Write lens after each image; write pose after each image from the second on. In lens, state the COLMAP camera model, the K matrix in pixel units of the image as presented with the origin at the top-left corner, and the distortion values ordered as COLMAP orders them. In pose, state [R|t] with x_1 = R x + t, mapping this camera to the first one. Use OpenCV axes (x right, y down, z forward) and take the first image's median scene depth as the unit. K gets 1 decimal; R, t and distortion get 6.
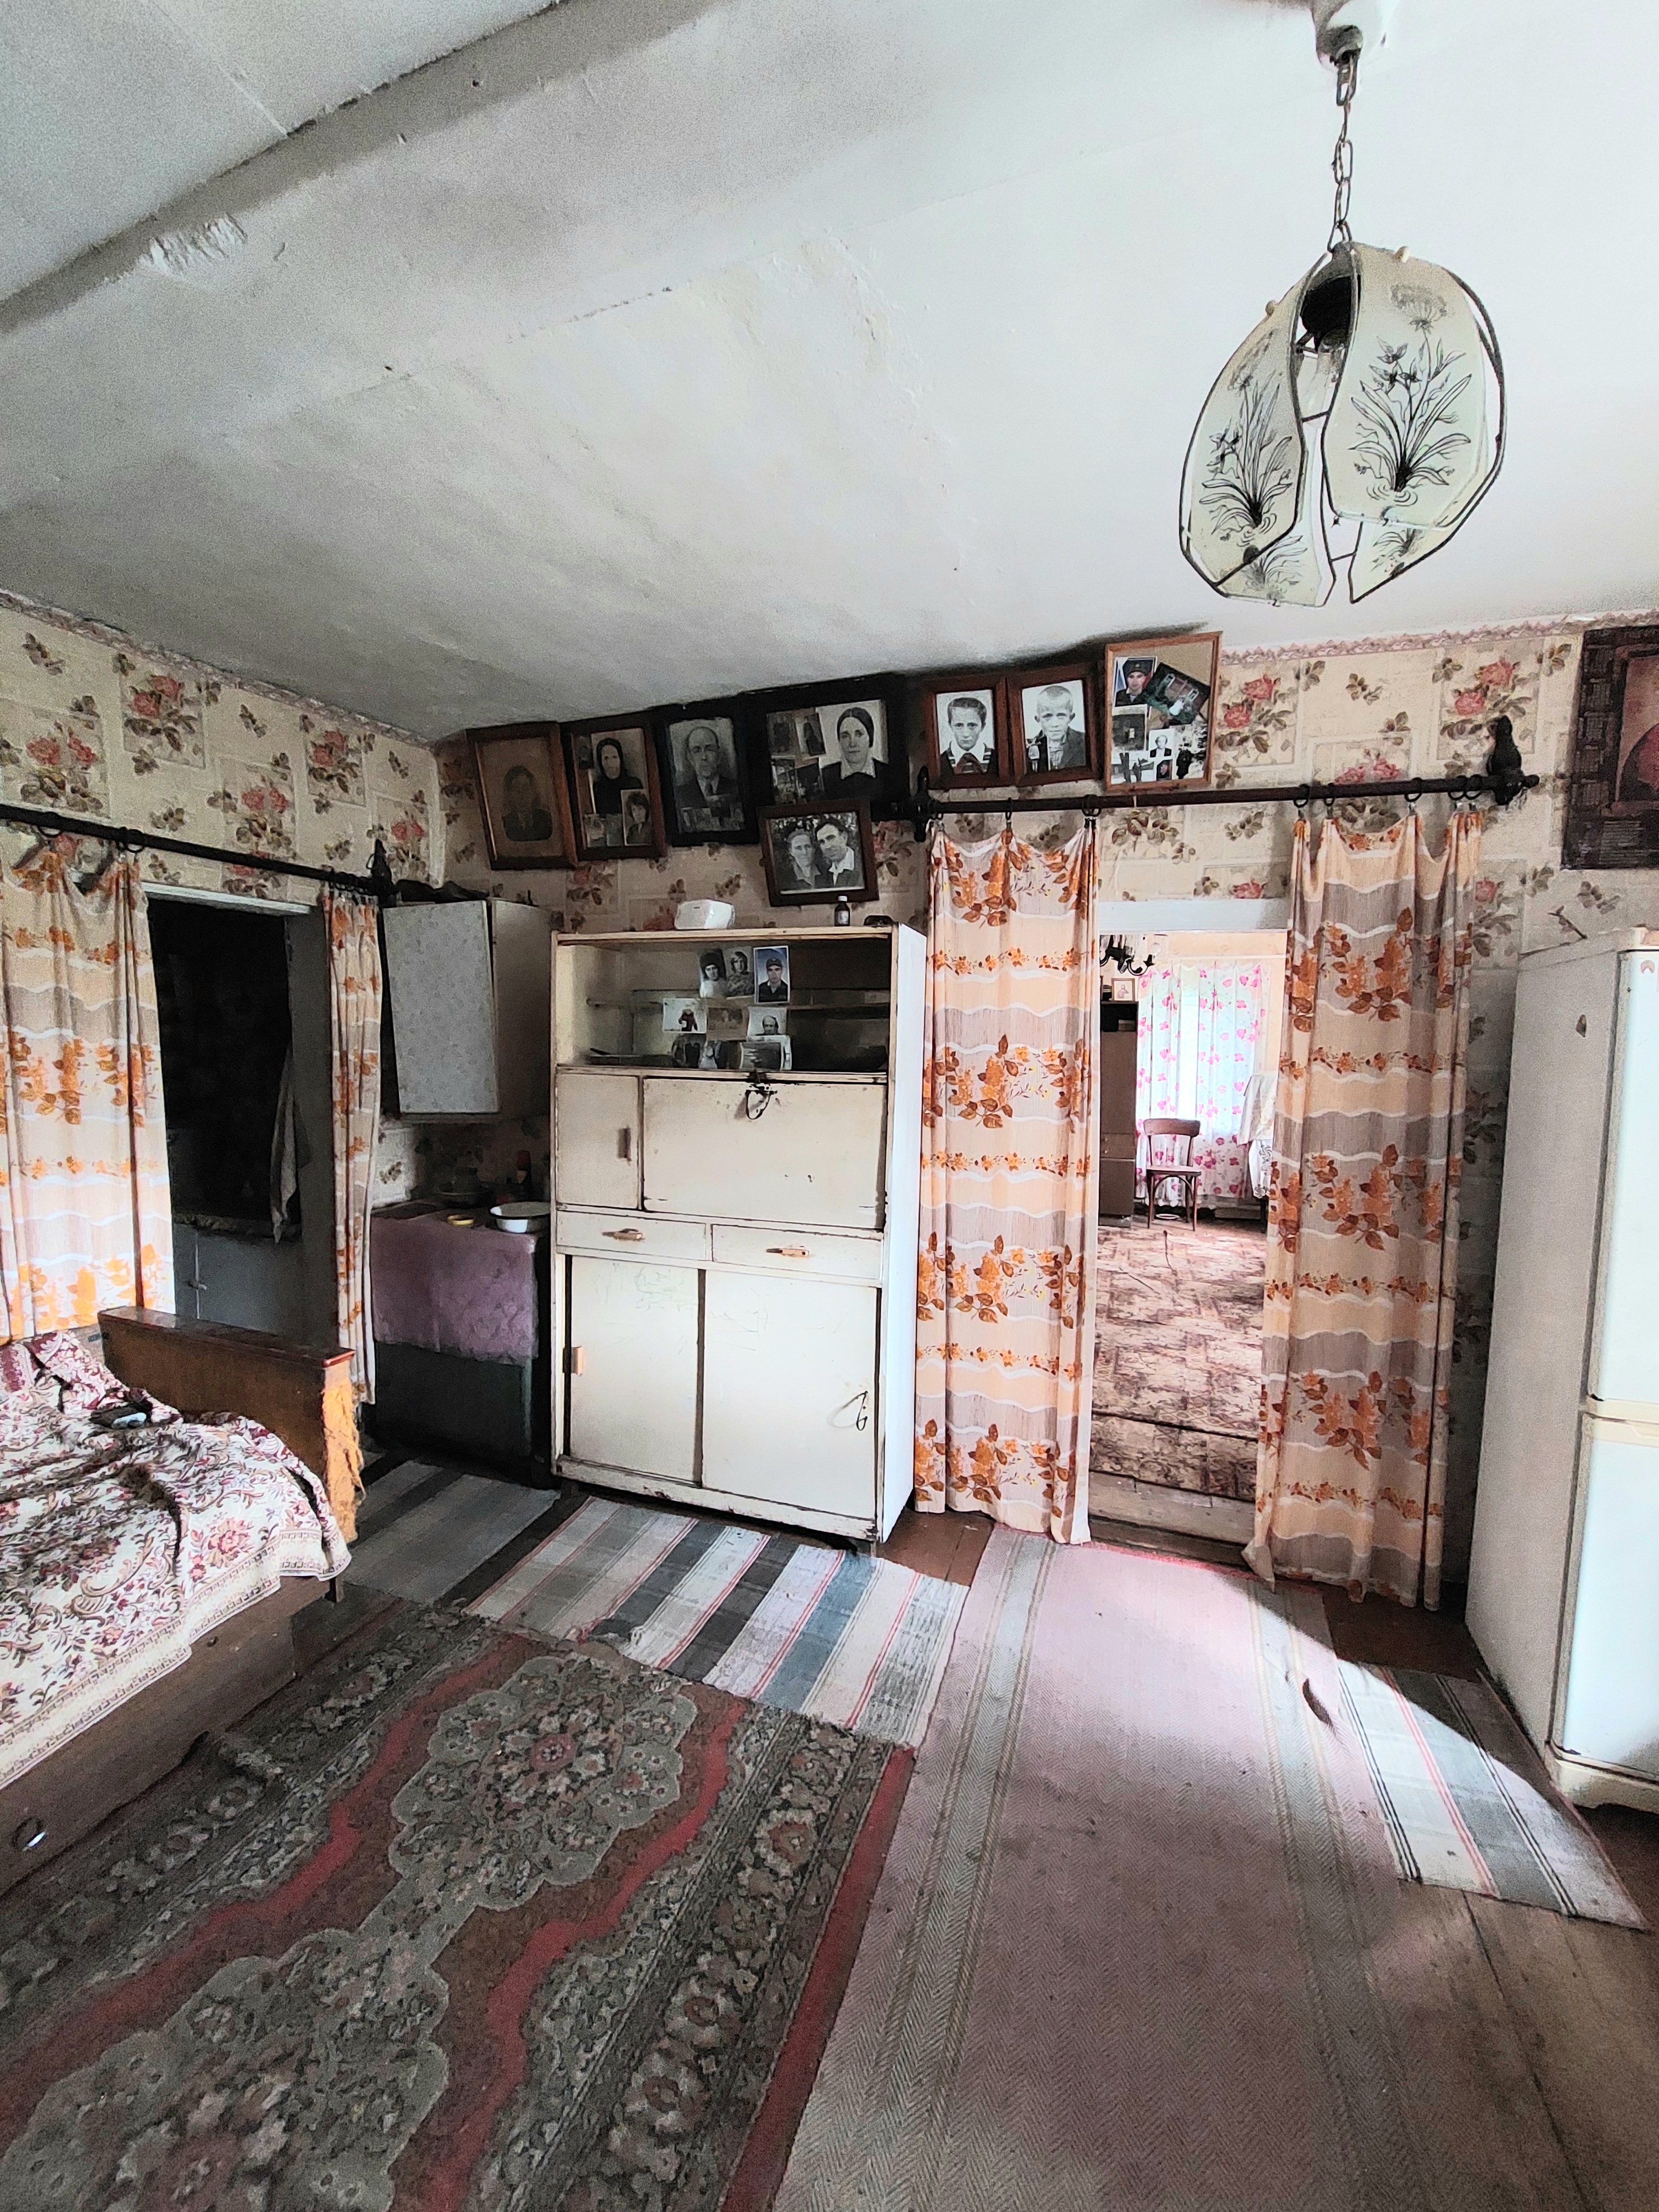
lens RADIAL K [[879.0, 0, 829.2], [0, 879.0, 1102.7], [0, 0, 1]] dist [-0.004275, -0.003076]
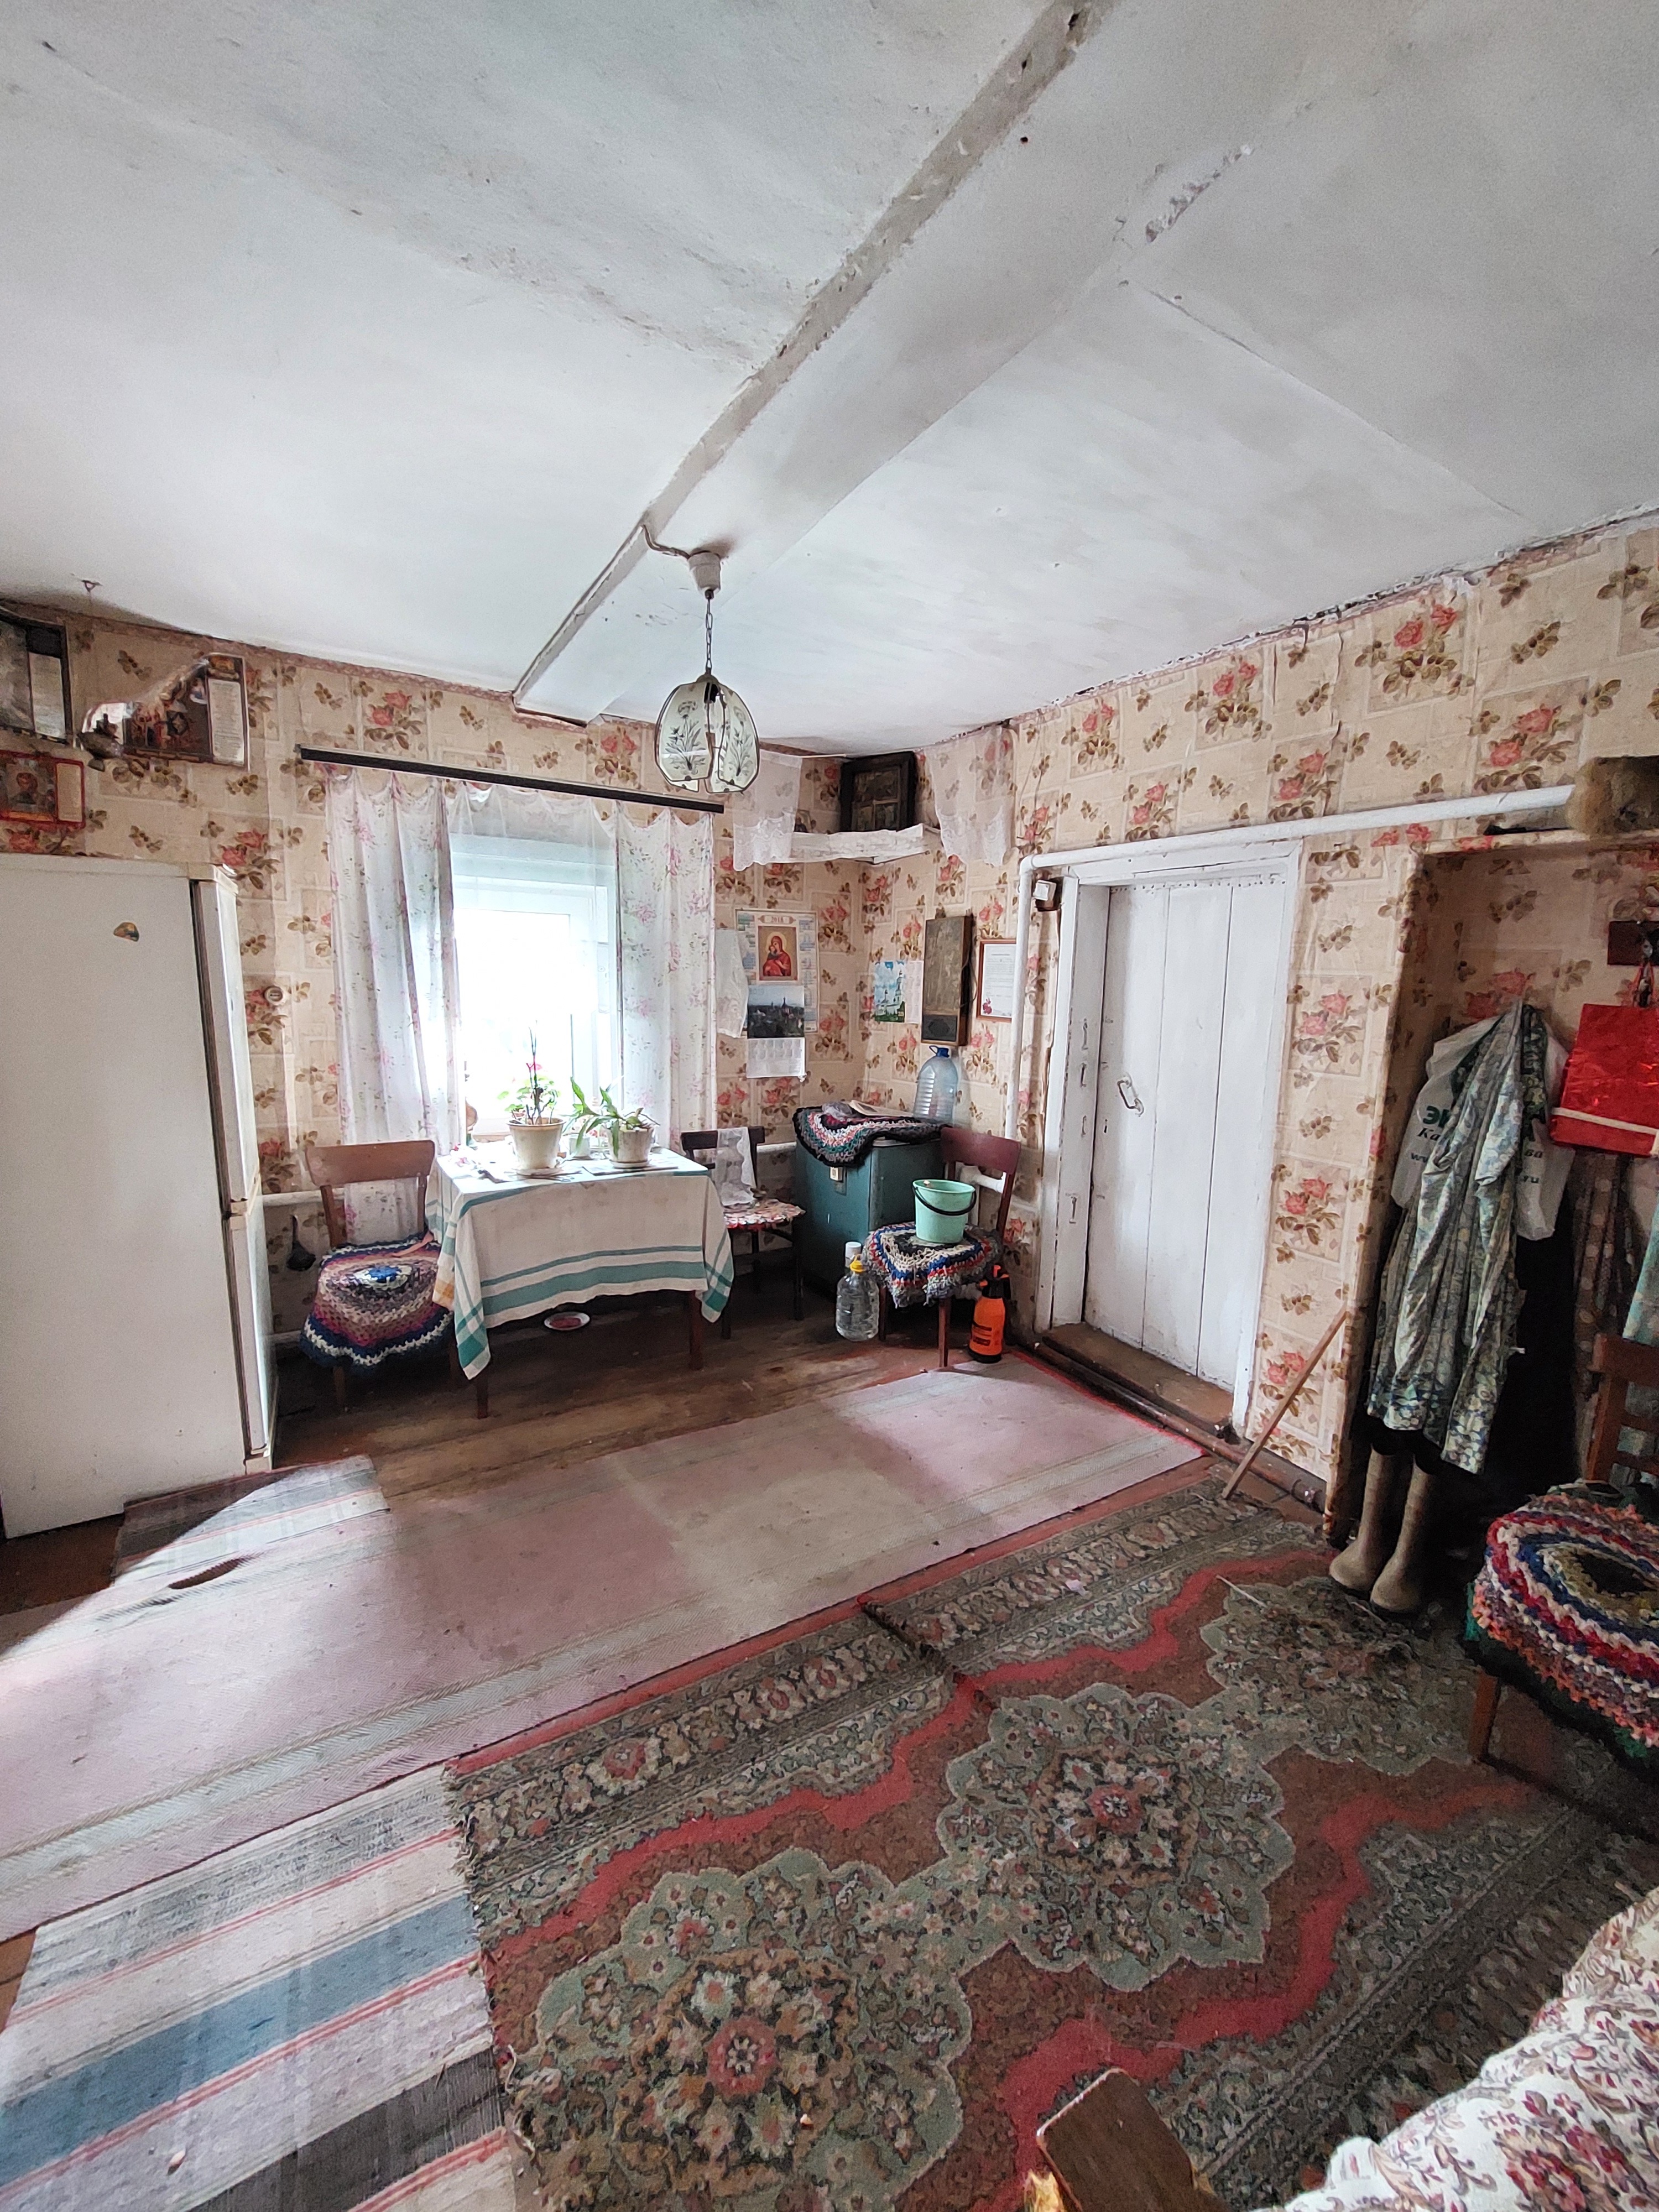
lens RADIAL K [[879.0, 0, 825.8], [0, 879.0, 1106.7], [0, 0, 1]] dist [-0.004275, -0.003076]
pose [[-0.767842, -0.129137, 0.627489, -0.743934], [0.013158, 0.976087, 0.216980, -0.119456], [-0.640505, 0.174863, -0.747781, 1.435766]]
